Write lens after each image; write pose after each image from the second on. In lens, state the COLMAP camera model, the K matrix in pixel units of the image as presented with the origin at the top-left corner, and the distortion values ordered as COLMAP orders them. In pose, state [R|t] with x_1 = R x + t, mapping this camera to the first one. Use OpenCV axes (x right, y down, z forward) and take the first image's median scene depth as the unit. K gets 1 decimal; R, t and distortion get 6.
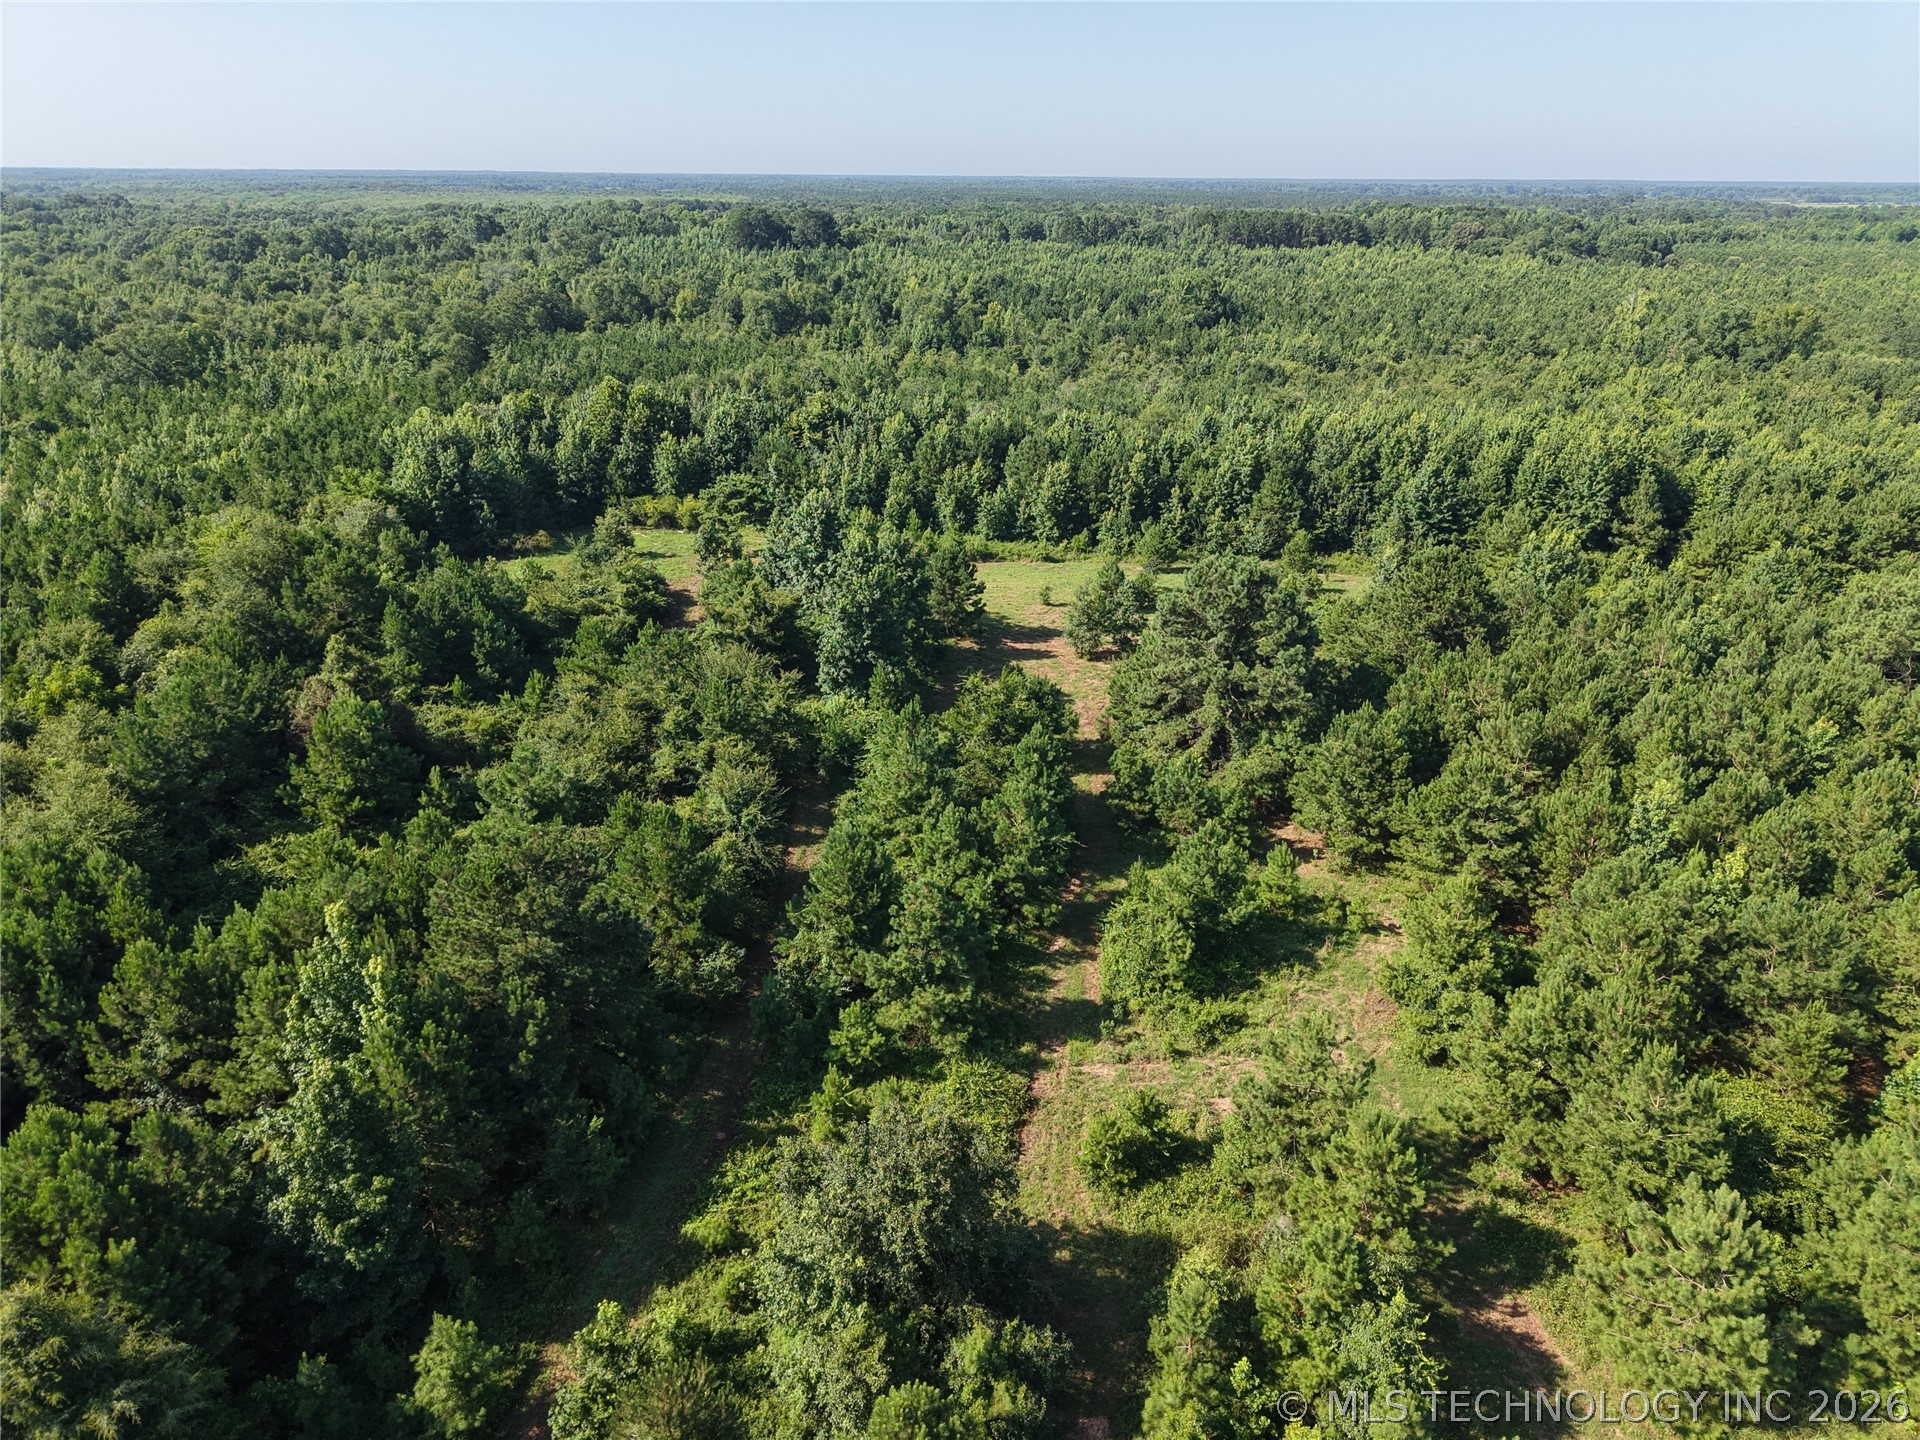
lens RADIAL K [[1285.3, 0, 958.9], [0, 1285.3, 719.2], [0, 0, 1]] dist [0.027187, -0.027990]
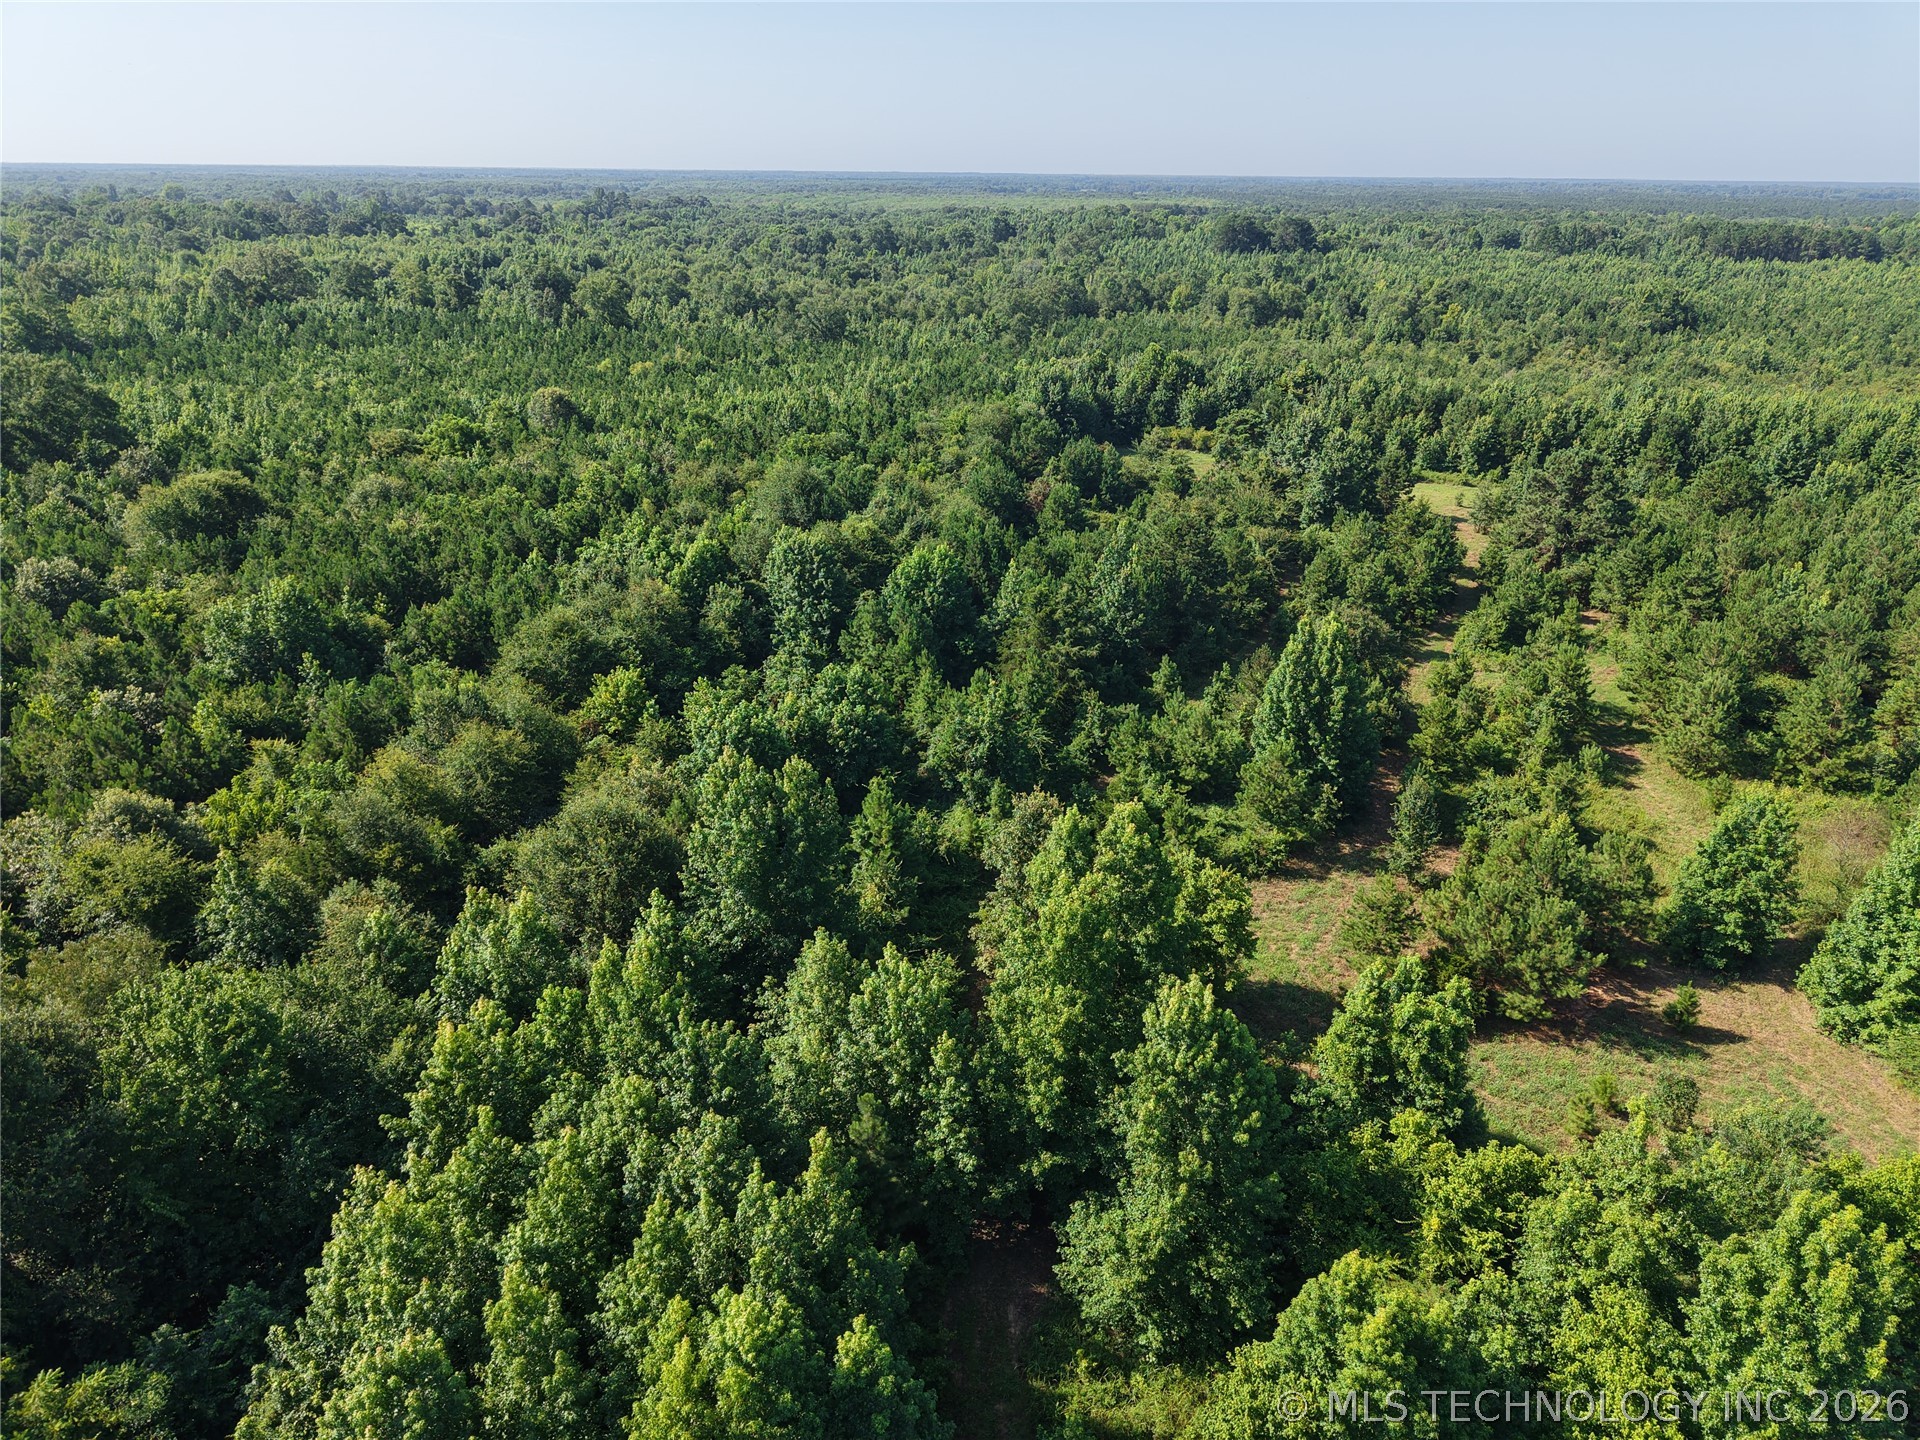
lens RADIAL K [[1285.3, 0, 958.9], [0, 1285.3, 719.2], [0, 0, 1]] dist [0.027187, -0.027990]
pose [[0.945751, 0.129228, -0.298087, 0.000572], [-0.129478, 0.991400, 0.018997, 0.144317], [0.297979, 0.020629, 0.954350, -0.403068]]
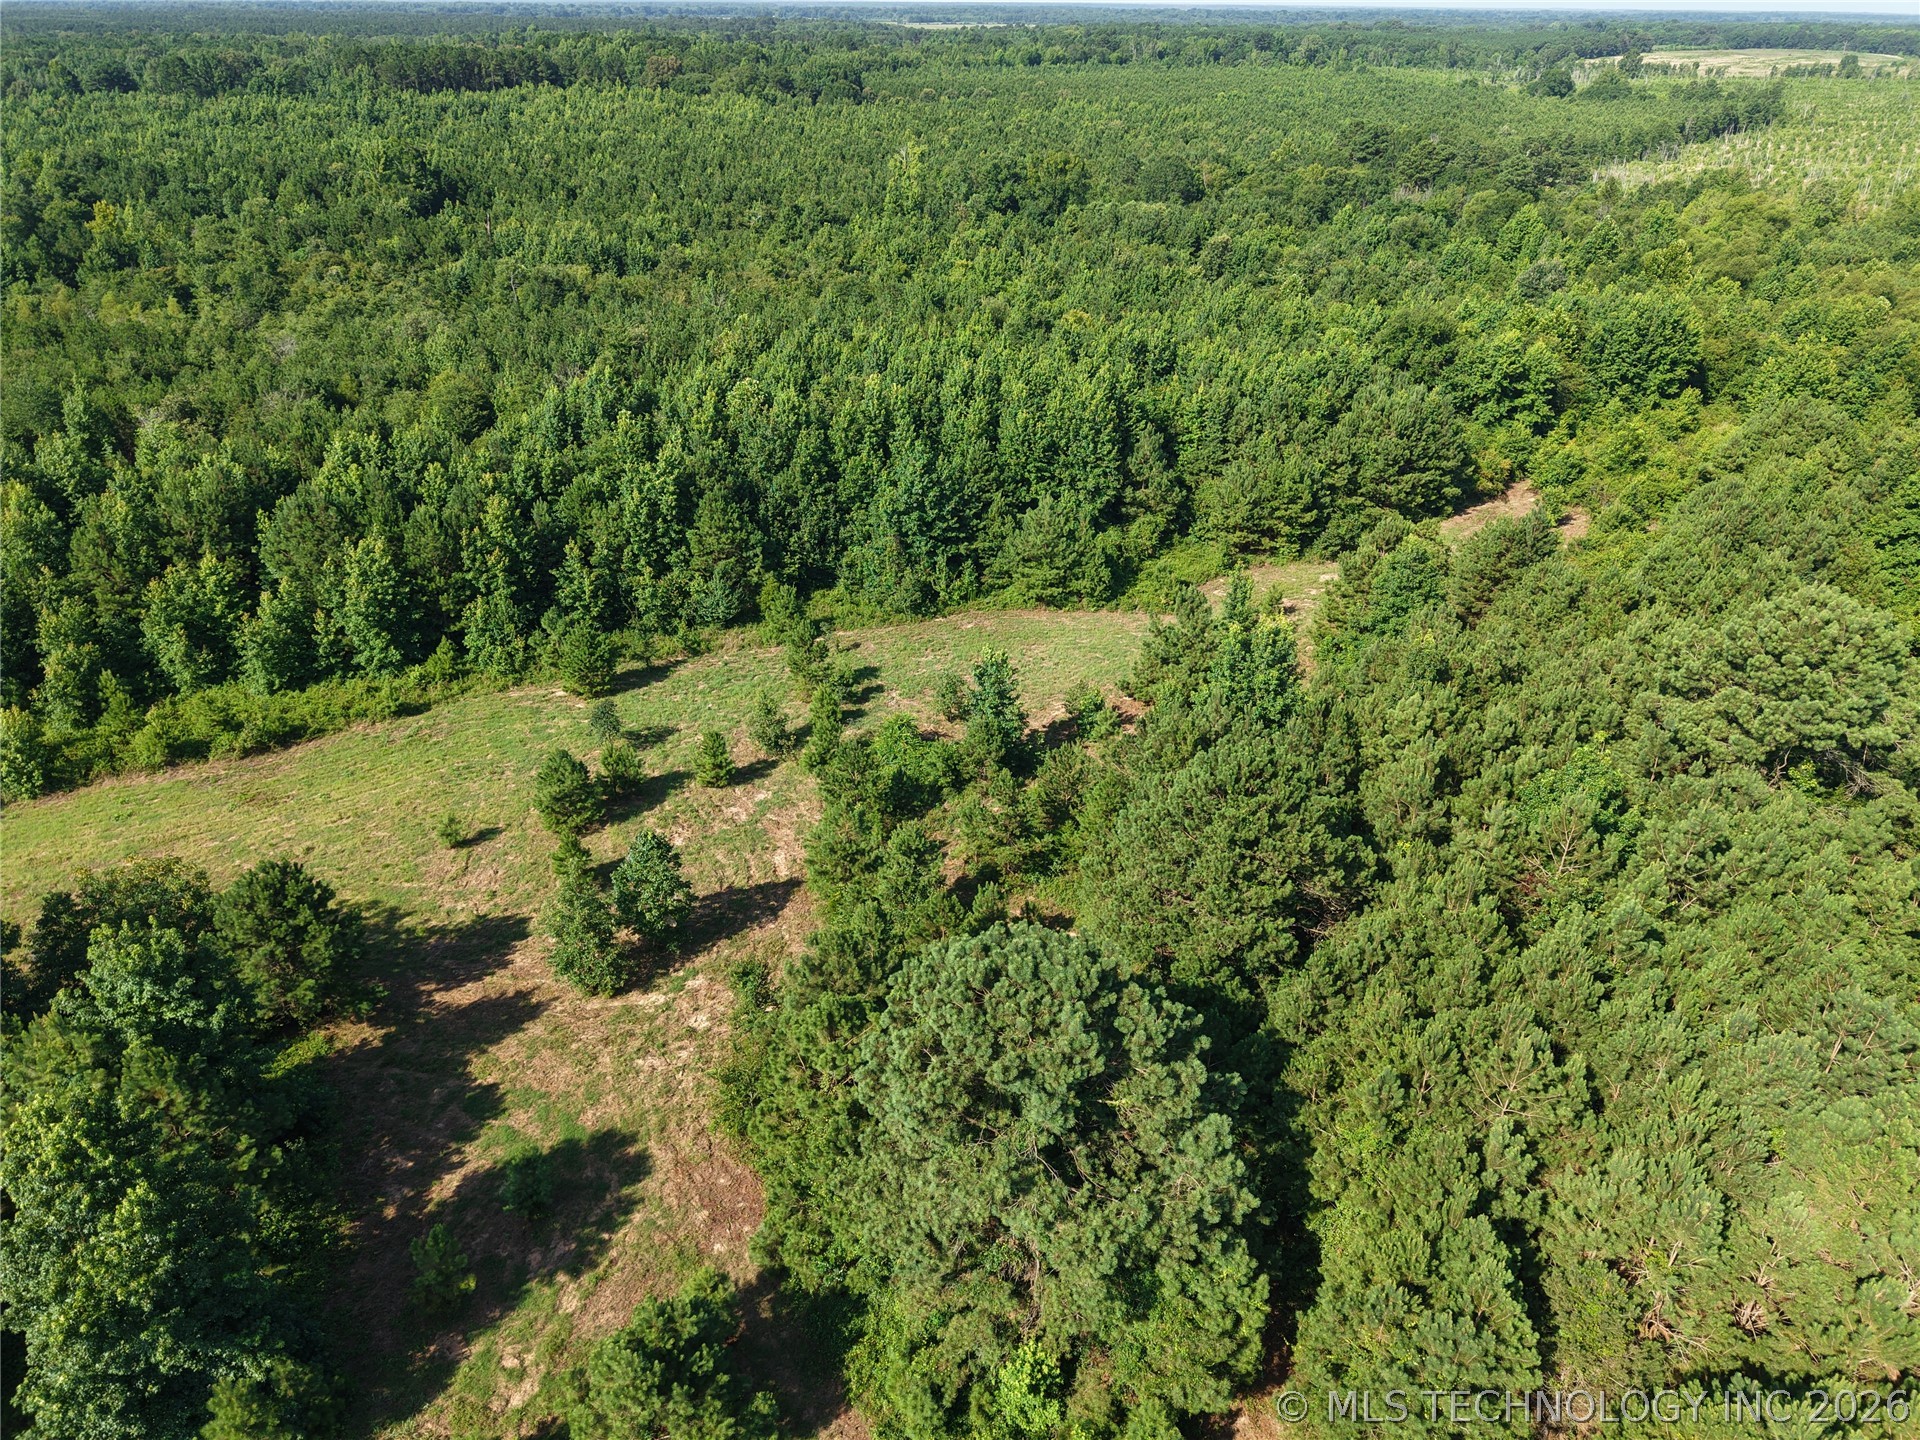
lens RADIAL K [[1297.1, 0, 958.7], [0, 1297.1, 703.2], [0, 0, 1]] dist [0.017334, -0.014080]
pose [[0.831508, -0.264954, 0.488256, -0.007273], [0.214679, 0.963907, 0.157468, -0.146823], [-0.512355, -0.026118, 0.858376, 0.303276]]
